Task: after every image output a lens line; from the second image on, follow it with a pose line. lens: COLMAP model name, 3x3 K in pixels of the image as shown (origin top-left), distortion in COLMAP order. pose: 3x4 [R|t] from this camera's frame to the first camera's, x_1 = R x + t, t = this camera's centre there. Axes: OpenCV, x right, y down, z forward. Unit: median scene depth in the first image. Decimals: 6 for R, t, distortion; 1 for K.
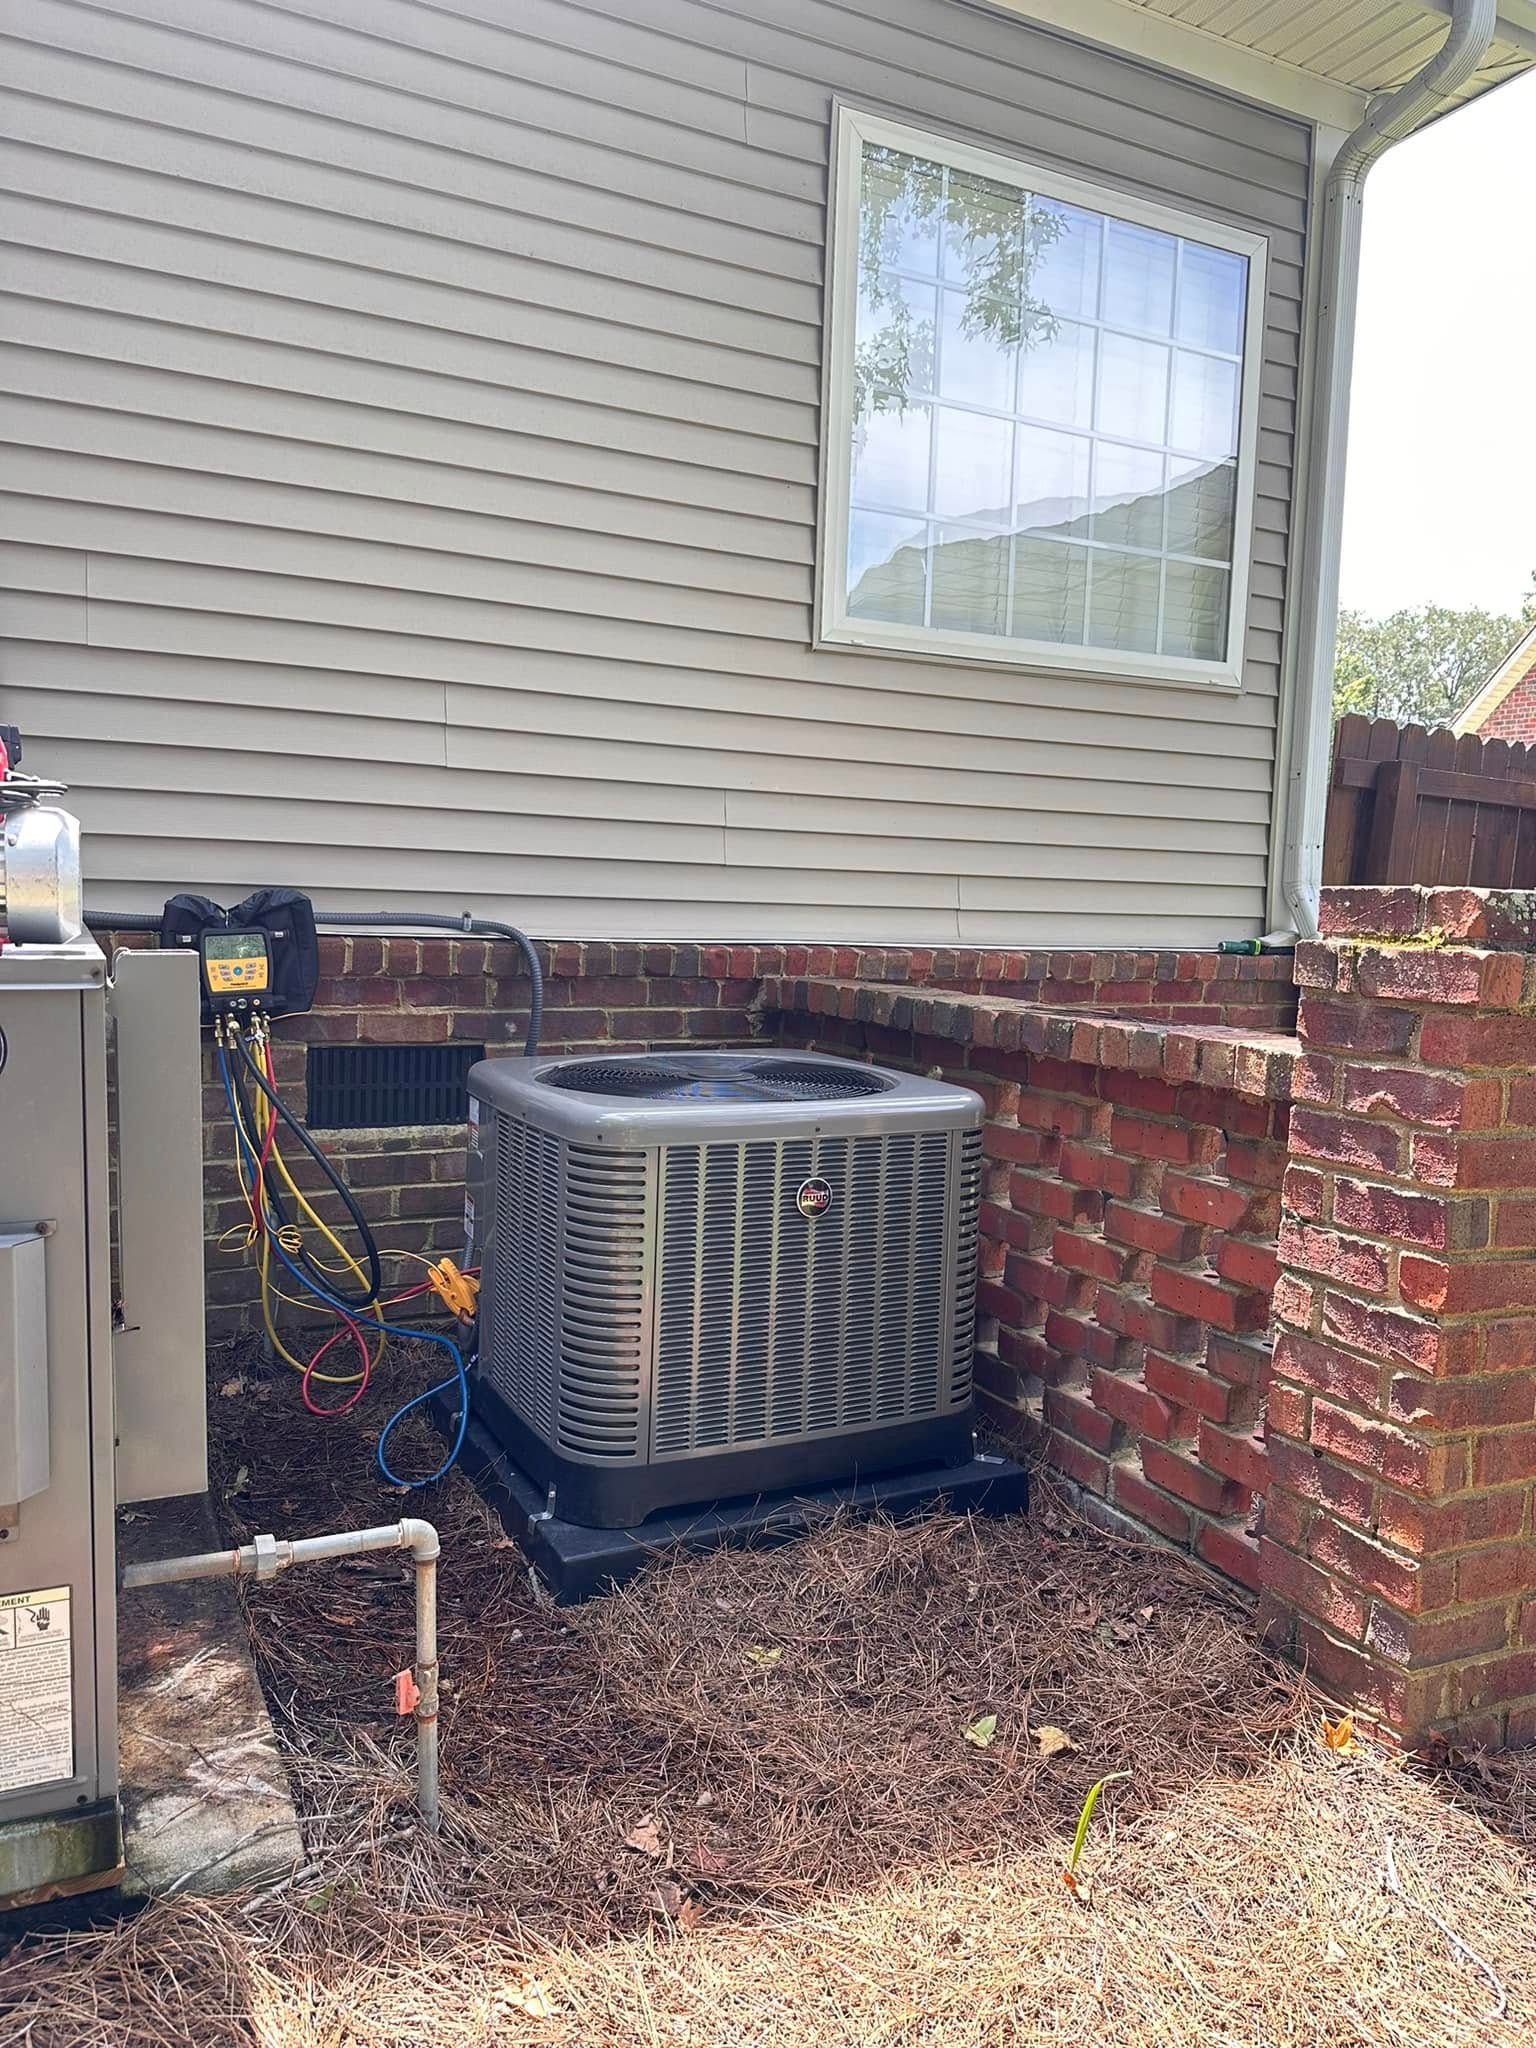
lens RADIAL K [[1434.0, 0, 764.2], [0, 1434.0, 1022.3], [0, 0, 1]] dist [-0.025037, 0.005479]
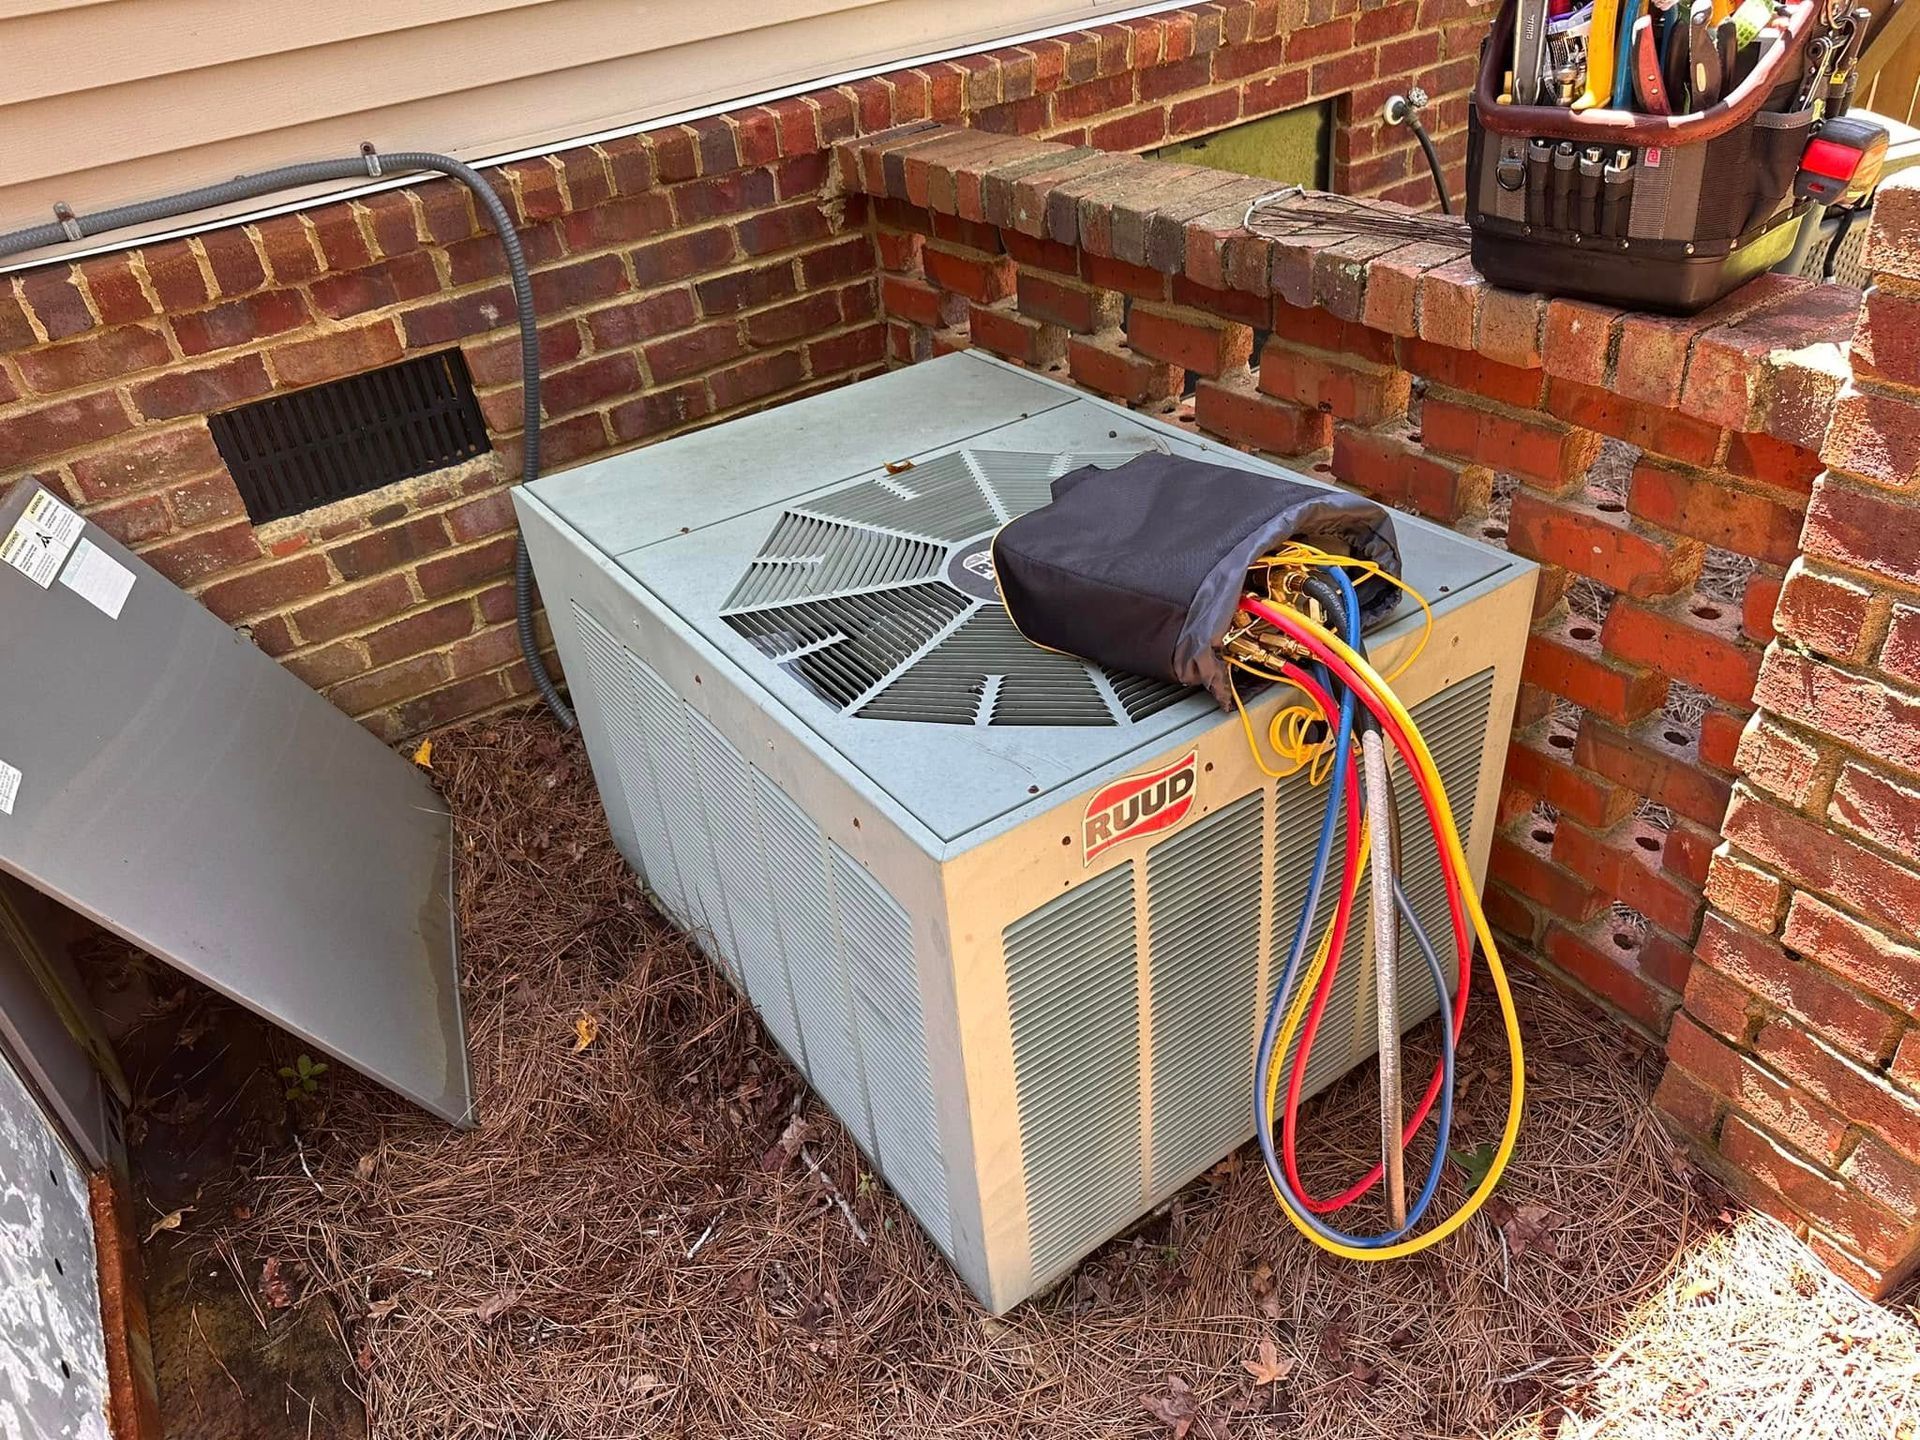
lens RADIAL K [[1344.4, 0, 962.6], [0, 1344.4, 729.2], [0, 0, 1]] dist [-0.025037, 0.005479]
pose [[0.981636, -0.190256, 0.013877, -0.001882], [0.157174, 0.847876, 0.506362, -0.149585], [-0.108104, -0.494882, 0.862210, 0.417208]]
